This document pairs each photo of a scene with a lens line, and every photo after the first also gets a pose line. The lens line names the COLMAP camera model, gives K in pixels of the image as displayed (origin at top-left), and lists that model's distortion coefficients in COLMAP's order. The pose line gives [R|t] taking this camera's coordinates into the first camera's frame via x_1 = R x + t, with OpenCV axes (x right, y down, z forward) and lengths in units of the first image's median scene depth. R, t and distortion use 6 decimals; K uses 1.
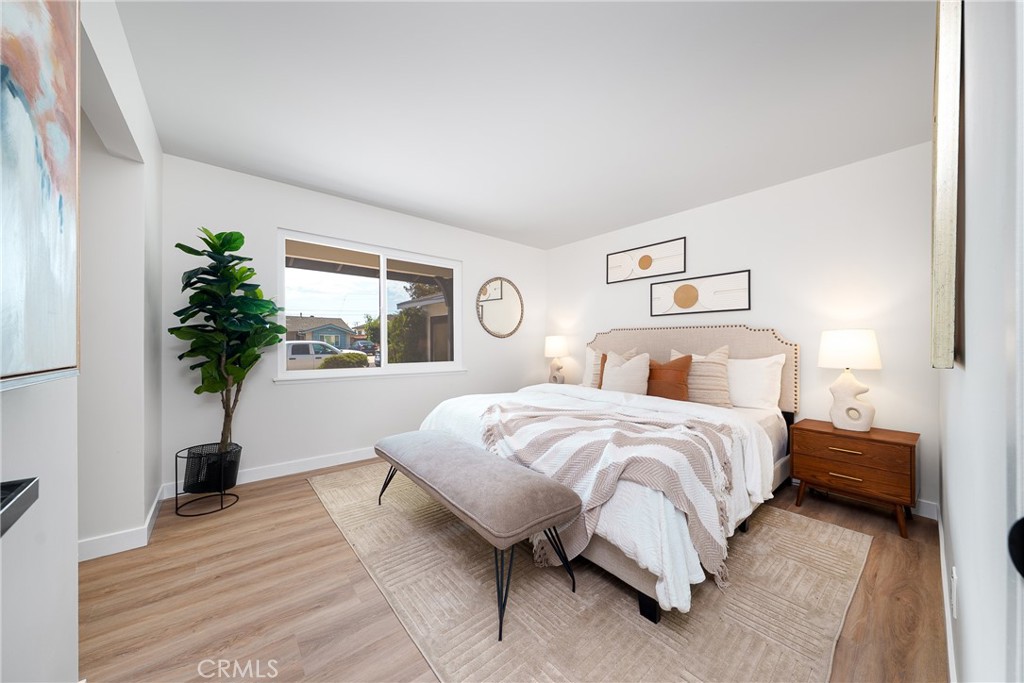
lens RADIAL K [[351.6, 0, 512.7], [0, 351.6, 344.4], [0, 0, 1]] dist [-0.001838, -0.000100]
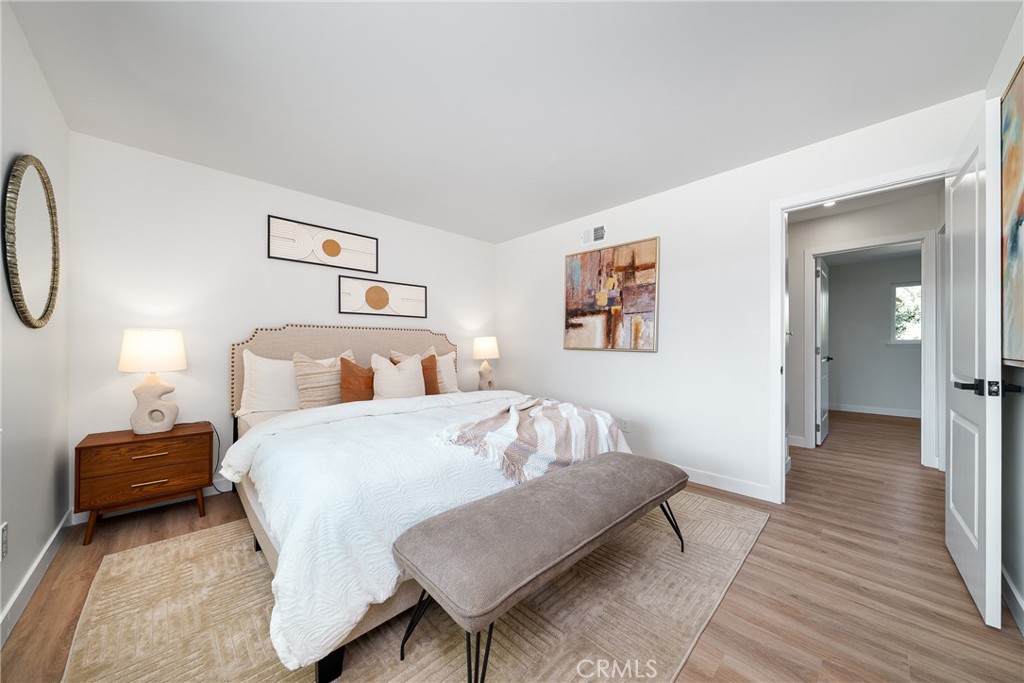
lens RADIAL K [[351.6, 0, 511.7], [0, 351.6, 344.0], [0, 0, 1]] dist [-0.001838, -0.000100]
pose [[-0.074023, -0.000298, 0.997257, -0.515622], [0.000141, 1.000000, 0.000309, -0.003820], [-0.997257, 0.000164, -0.074023, 0.657756]]
